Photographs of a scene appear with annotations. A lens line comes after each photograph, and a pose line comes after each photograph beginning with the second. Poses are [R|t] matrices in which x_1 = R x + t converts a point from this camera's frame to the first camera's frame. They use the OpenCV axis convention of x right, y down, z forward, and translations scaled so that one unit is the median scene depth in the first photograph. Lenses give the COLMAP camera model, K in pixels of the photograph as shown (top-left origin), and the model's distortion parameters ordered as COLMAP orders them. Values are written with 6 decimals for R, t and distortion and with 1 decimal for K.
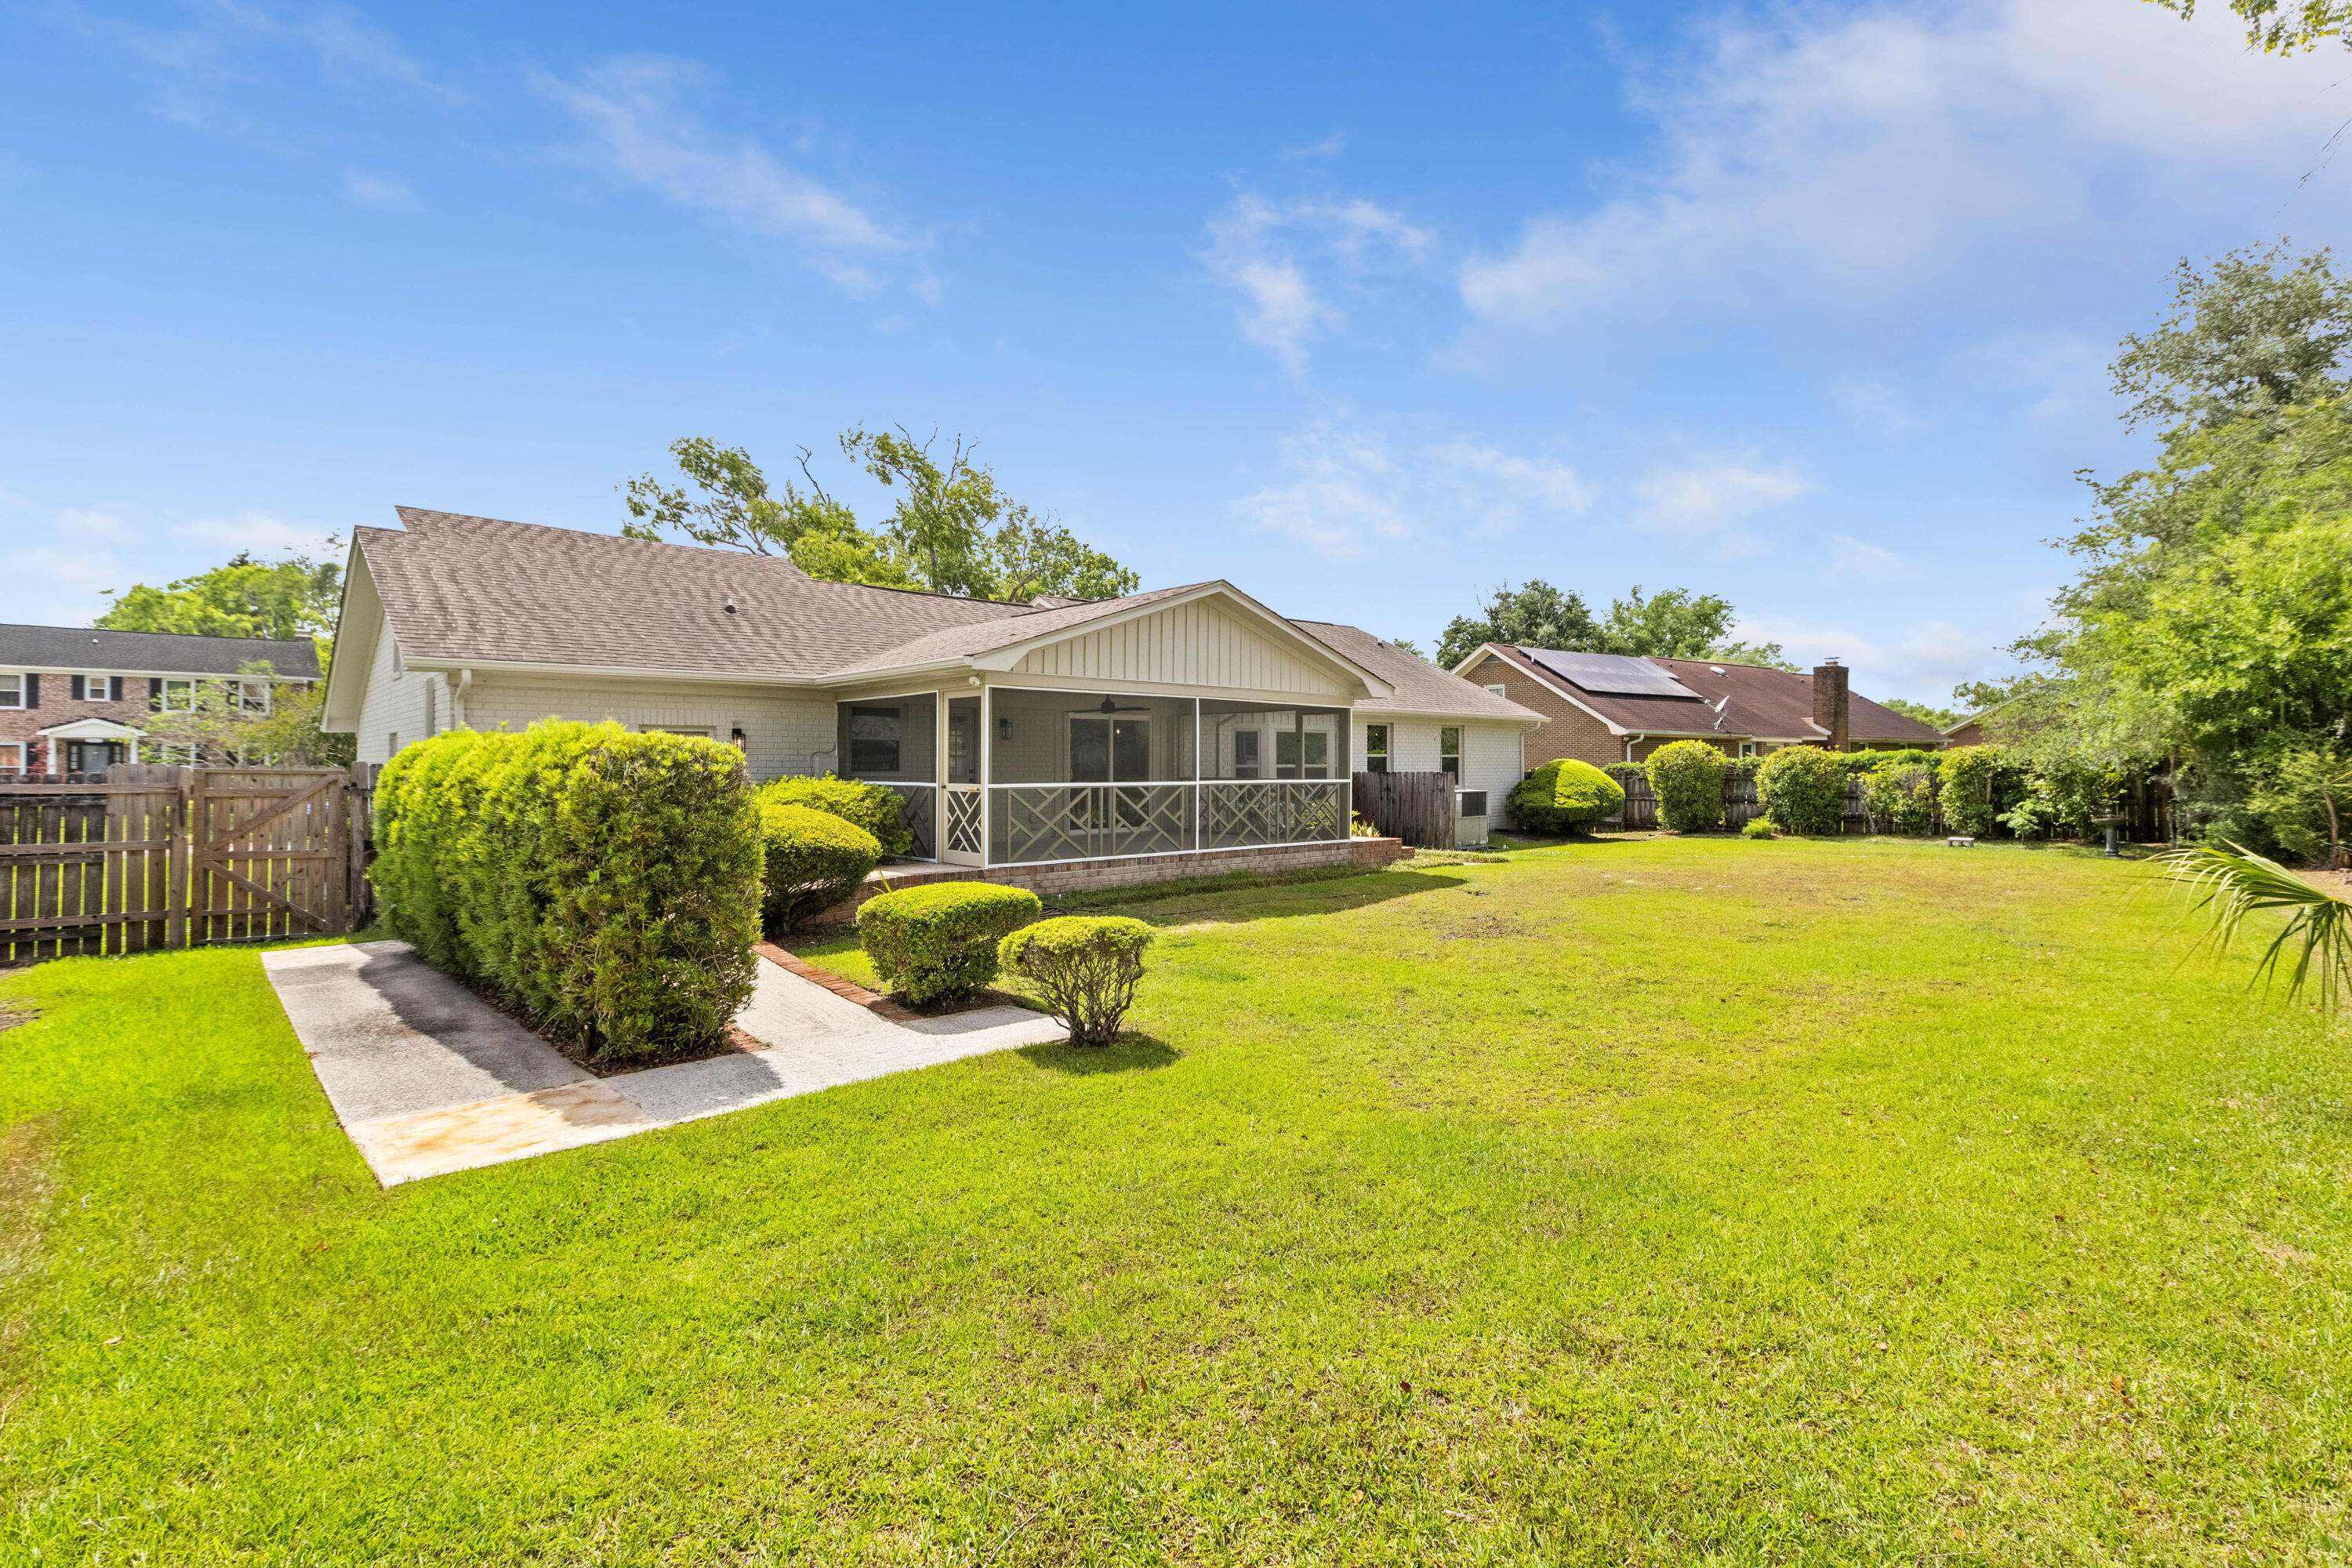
lens RADIAL K [[1072.8, 0, 1167.8], [0, 1072.8, 755.3], [0, 0, 1]] dist [0.001862, -0.000330]
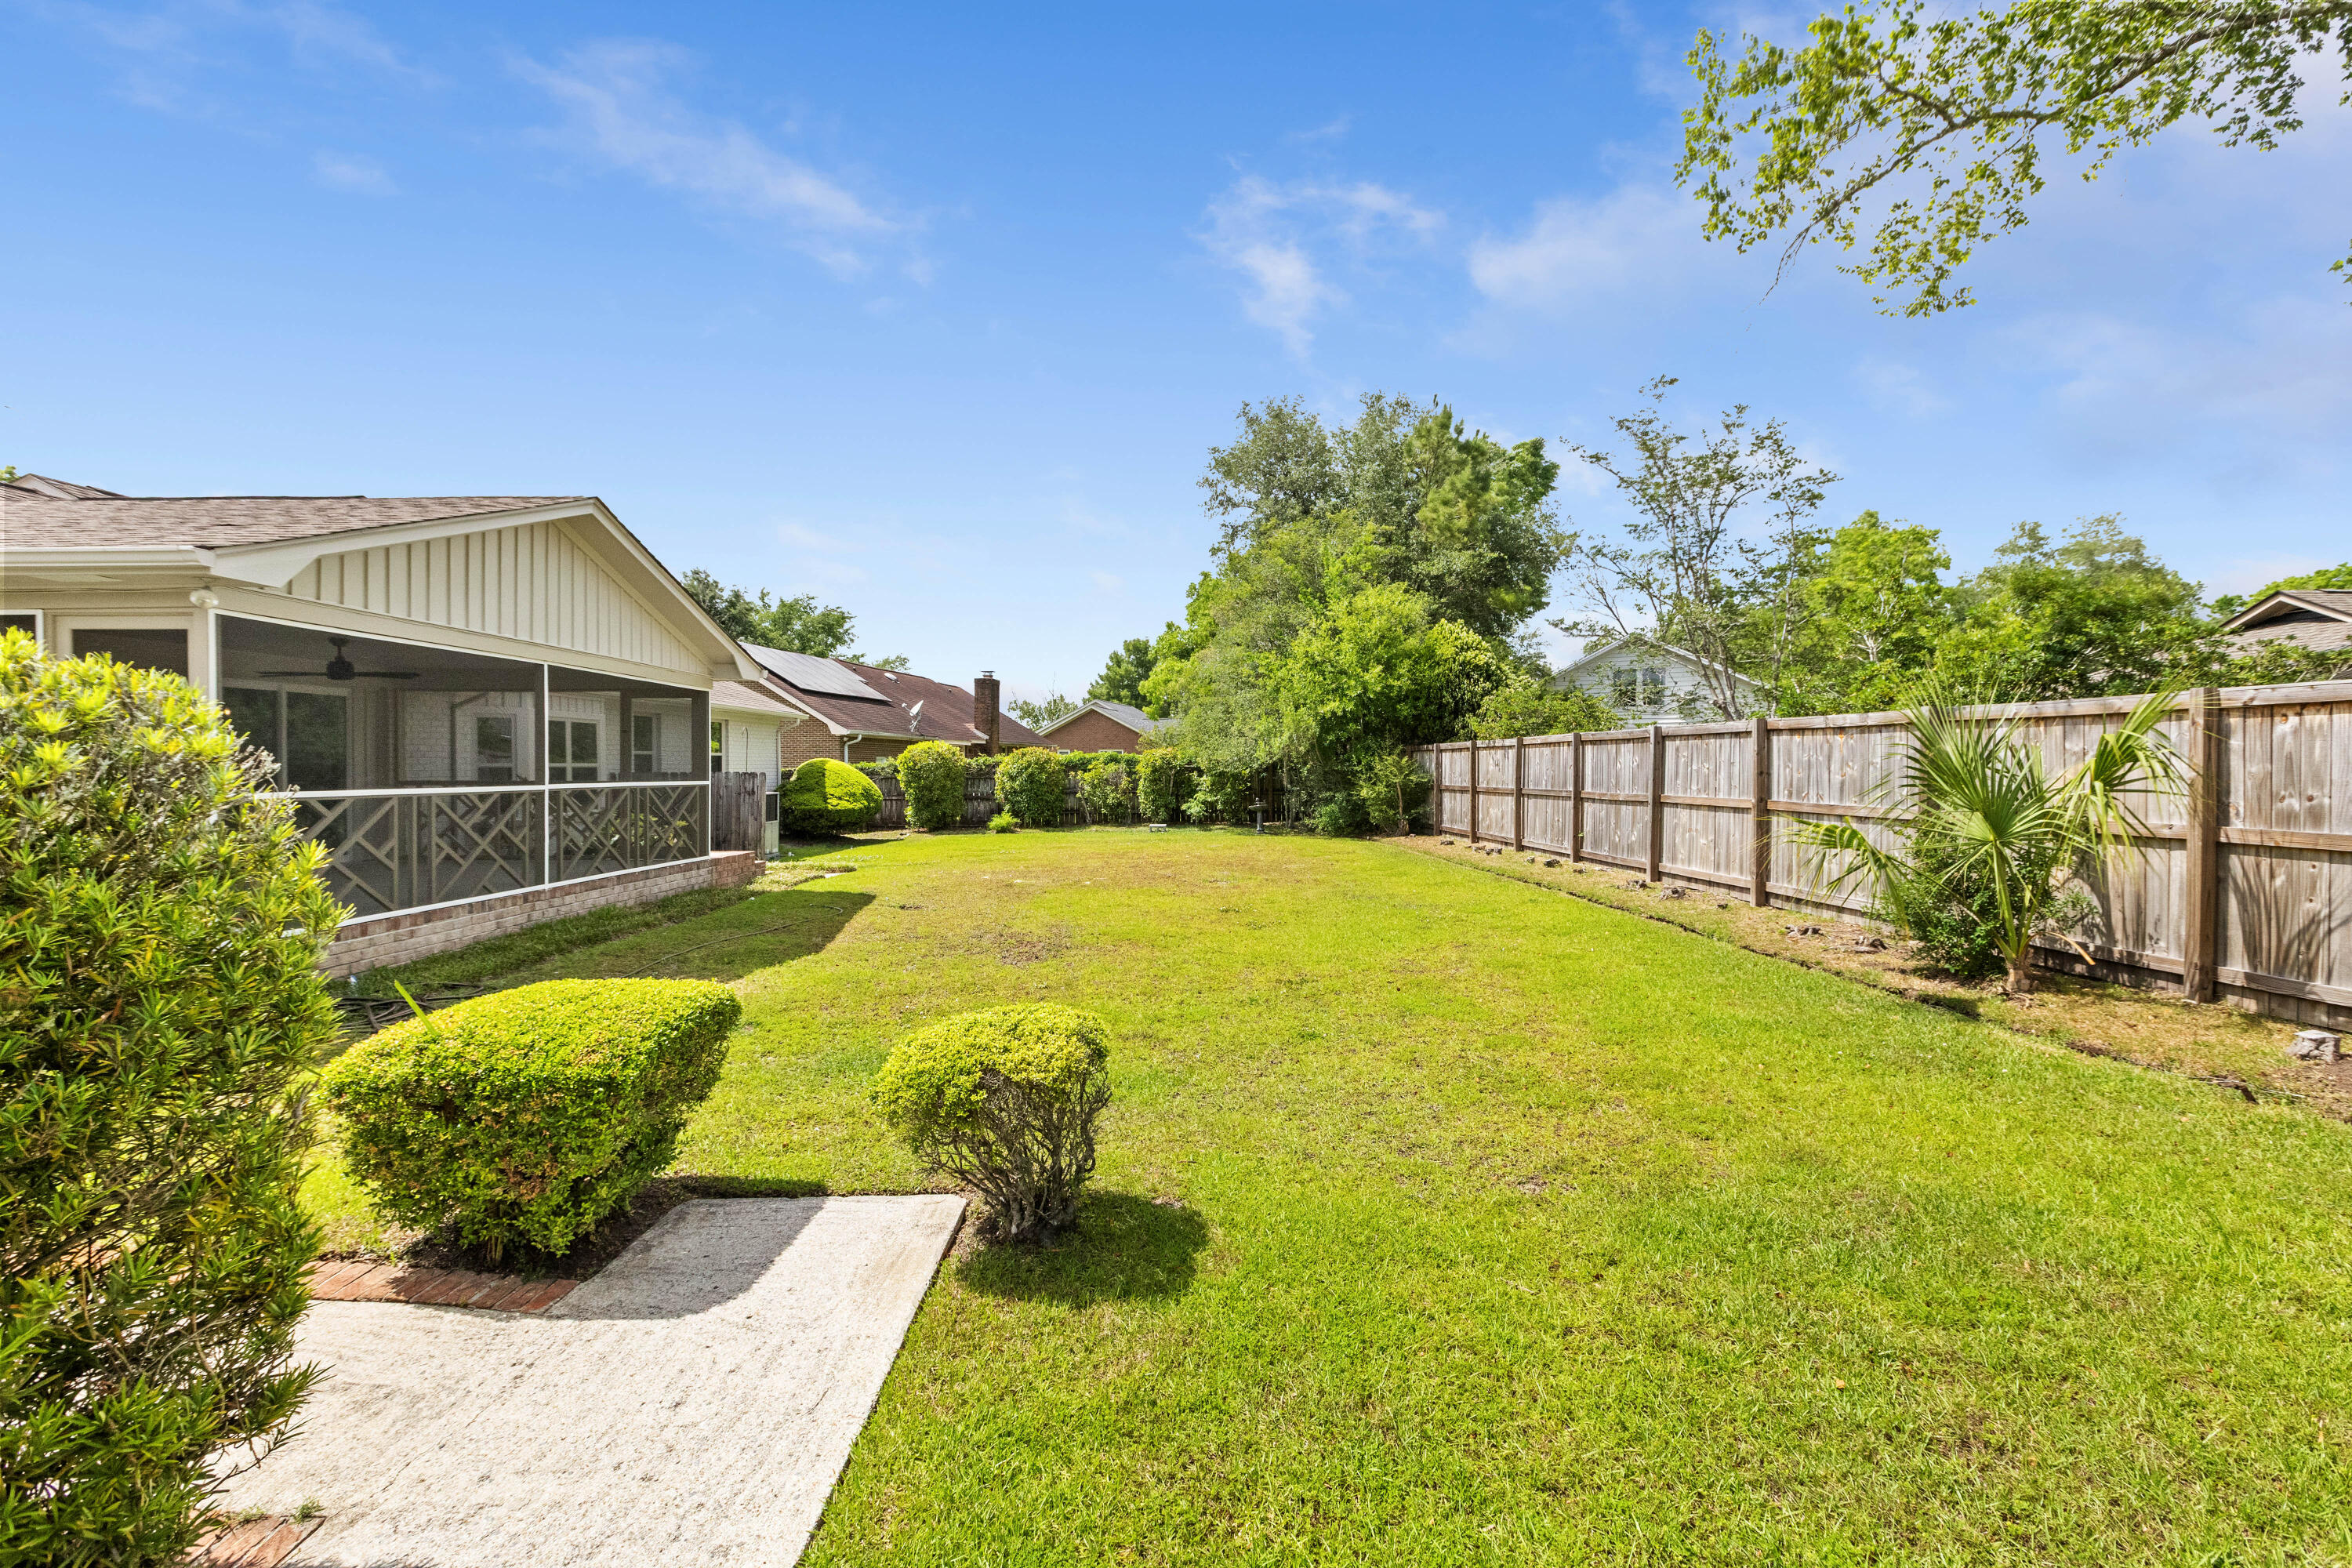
lens RADIAL K [[1059.4, 0, 1157.8], [0, 1059.4, 781.5], [0, 0, 1]] dist [0.003815, 0.000149]
pose [[0.694343, -0.010092, 0.719574, -0.133153], [-0.006086, 0.999784, 0.019895, 0.004315], [-0.719619, -0.018194, 0.694131, 0.170323]]
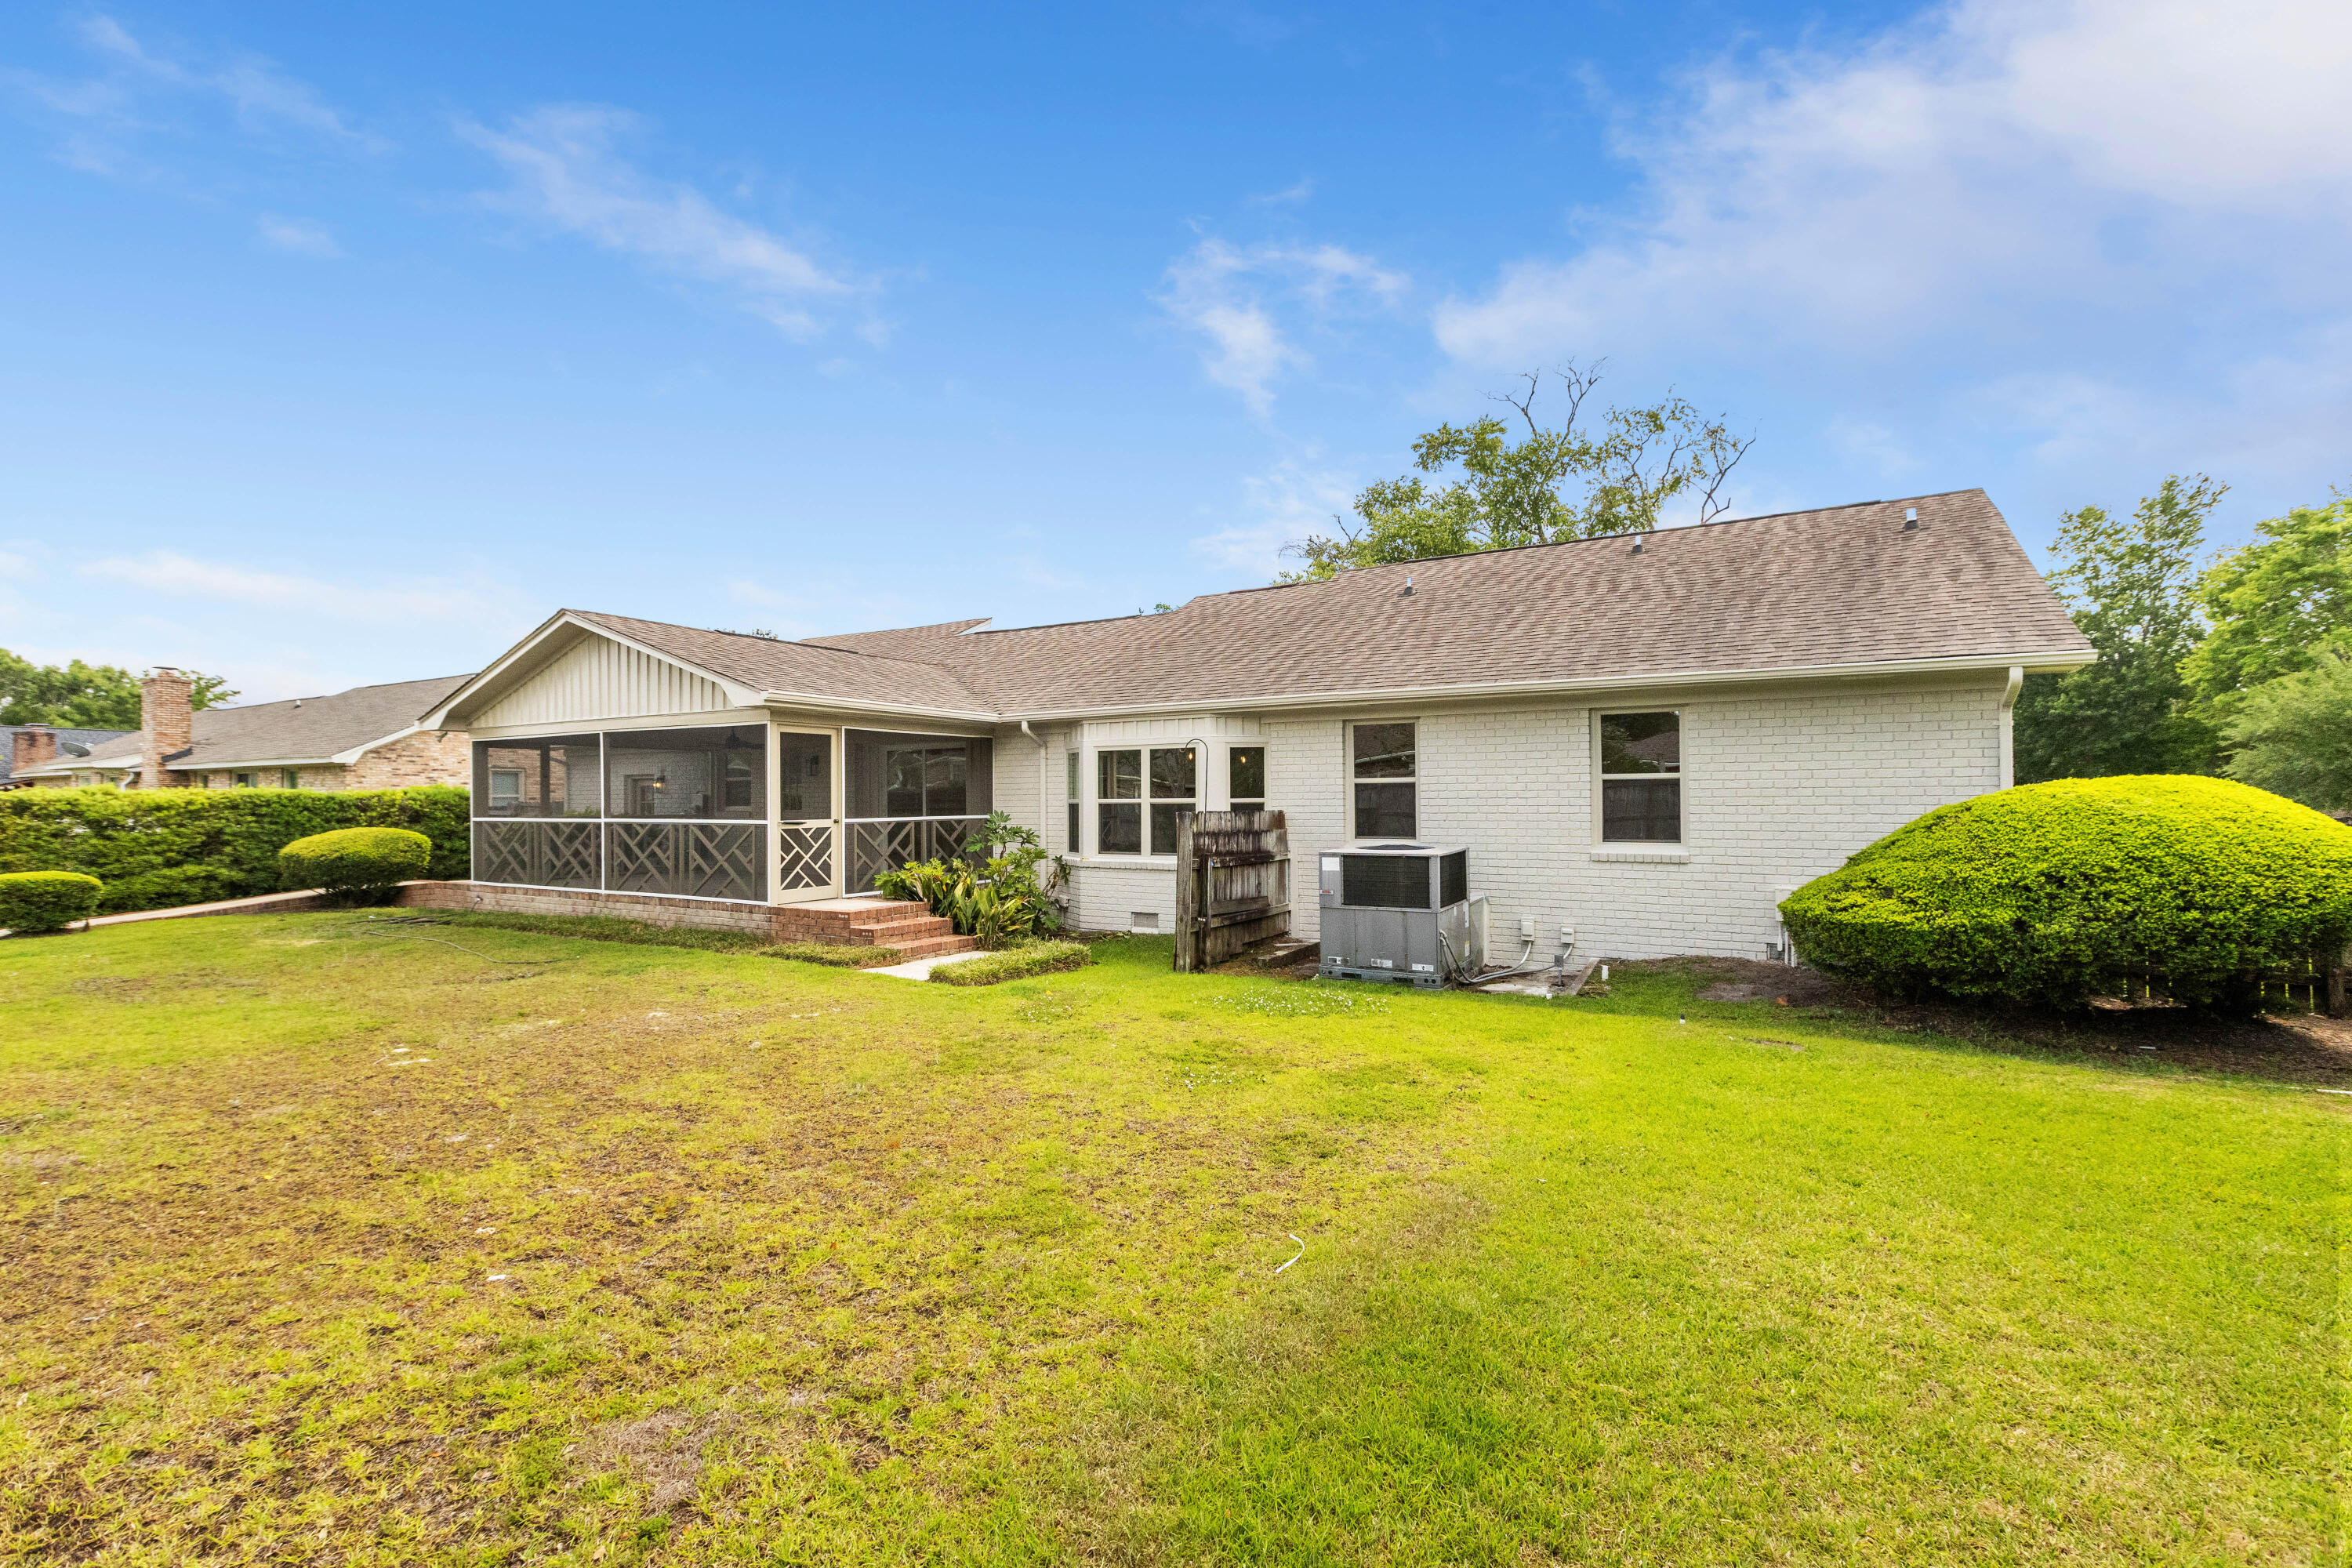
lens RADIAL K [[1059.4, 0, 1157.8], [0, 1059.4, 781.5], [0, 0, 1]] dist [0.003815, 0.000149]
pose [[0.288088, -0.016648, -0.957459, 0.756998], [0.017274, 0.999777, -0.012187, 0.007983], [0.957448, -0.013028, 0.288311, 0.842484]]
